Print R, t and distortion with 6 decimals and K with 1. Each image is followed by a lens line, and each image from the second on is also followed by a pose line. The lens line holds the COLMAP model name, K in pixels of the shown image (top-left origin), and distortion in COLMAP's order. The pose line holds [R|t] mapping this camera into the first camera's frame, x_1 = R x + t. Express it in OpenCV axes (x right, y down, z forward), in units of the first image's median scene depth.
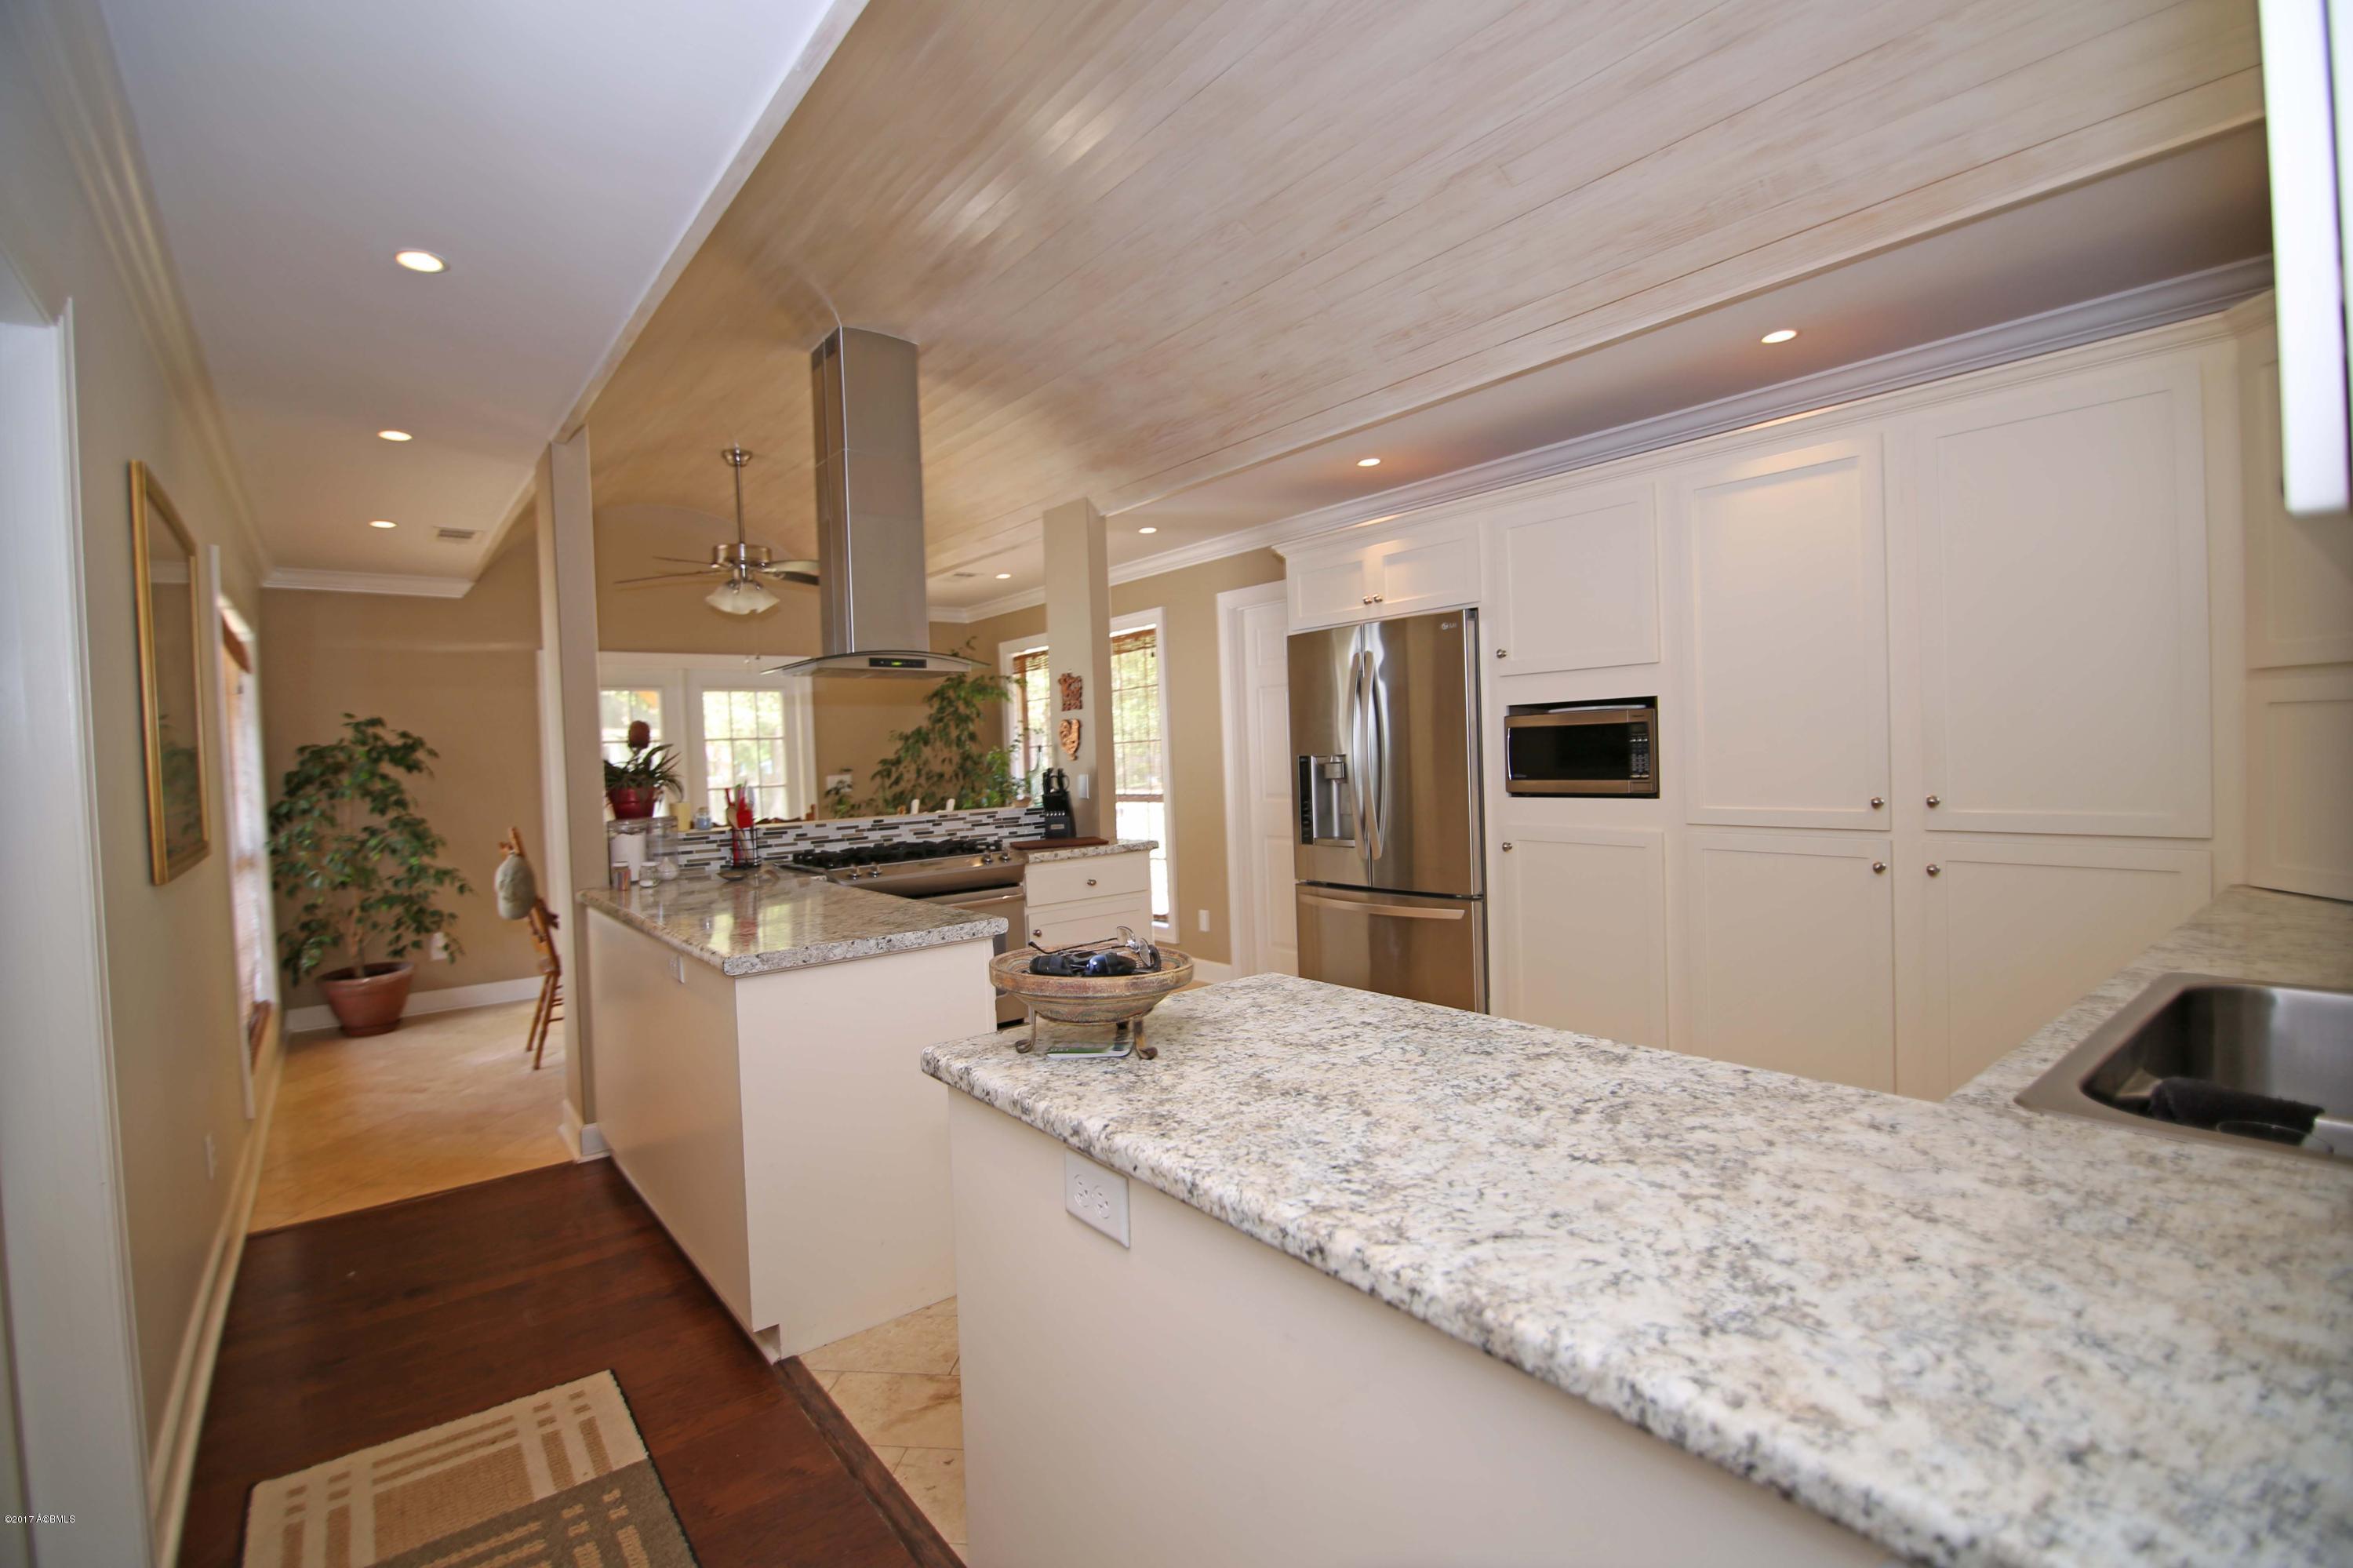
lens RADIAL K [[1069.3, 0, 1174.7], [0, 1069.3, 779.9], [0, 0, 1]] dist [-0.015369, -0.000858]
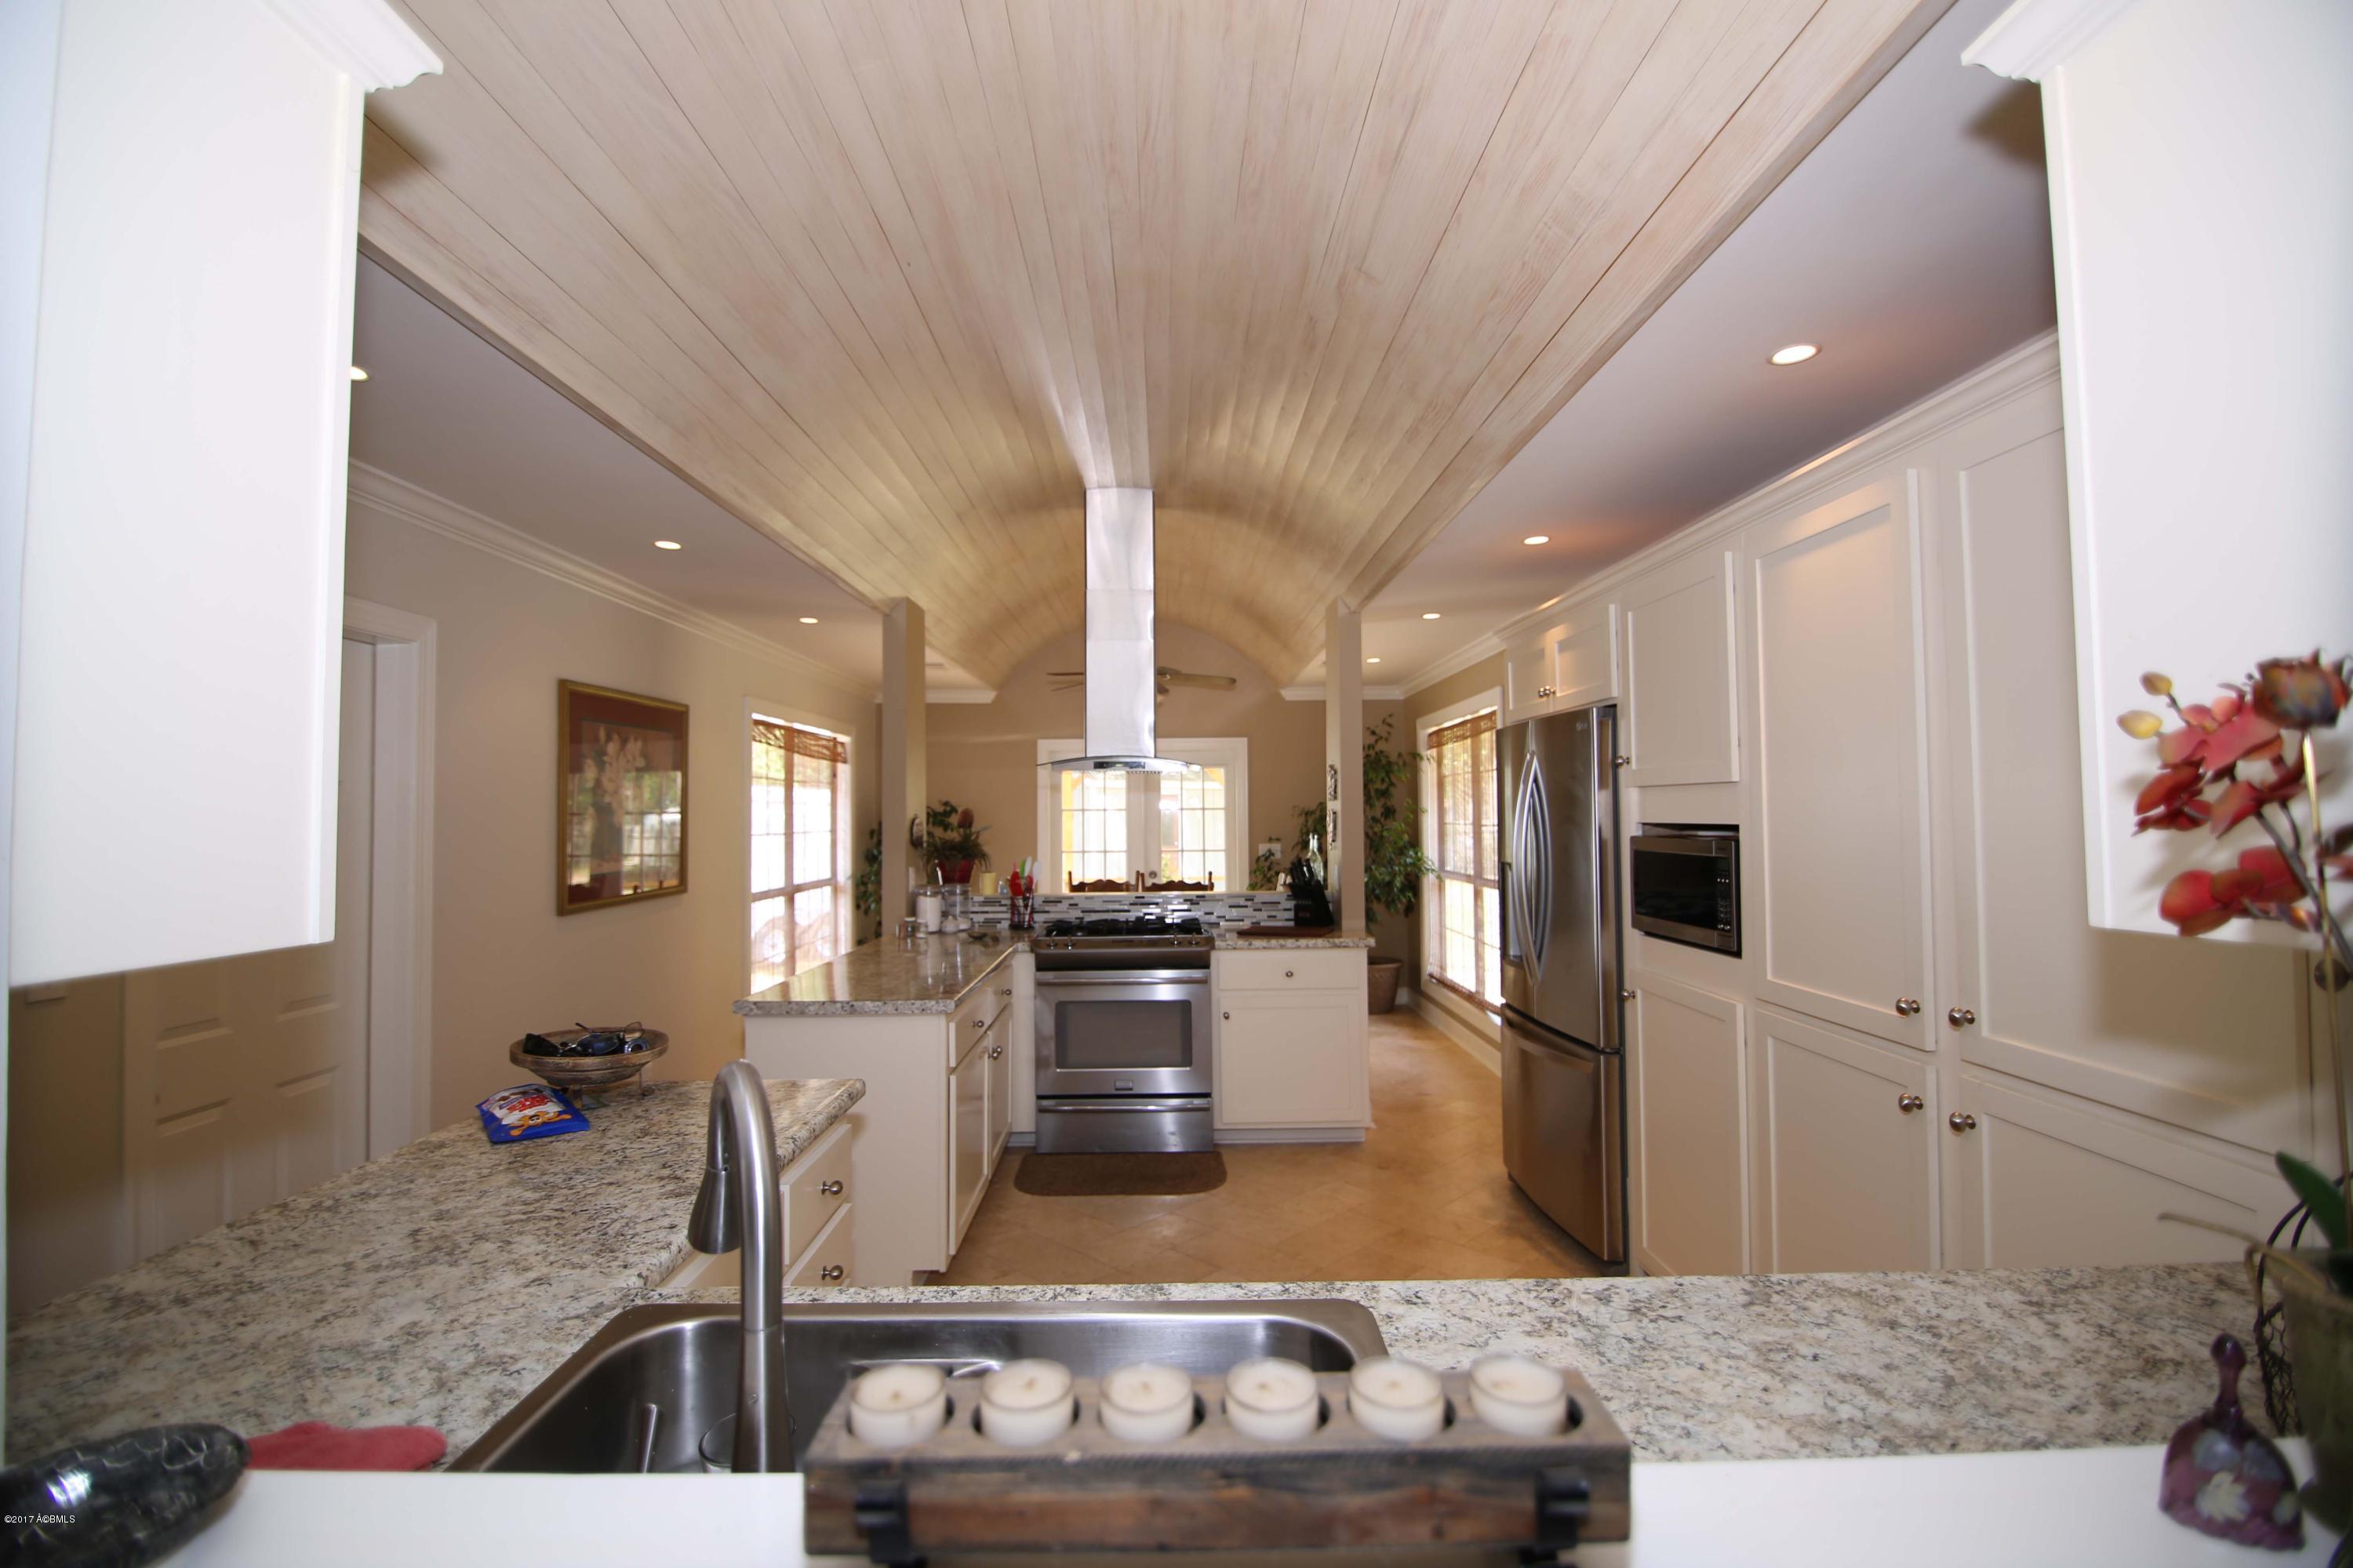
lens RADIAL K [[1069.3, 0, 1159.8], [0, 1069.3, 787.7], [0, 0, 1]] dist [-0.015369, -0.000858]
pose [[0.778345, 0.014981, -0.627658, 0.605307], [-0.035043, 0.999193, -0.019607, -0.075427], [0.626858, 0.037256, 0.778242, 0.142578]]
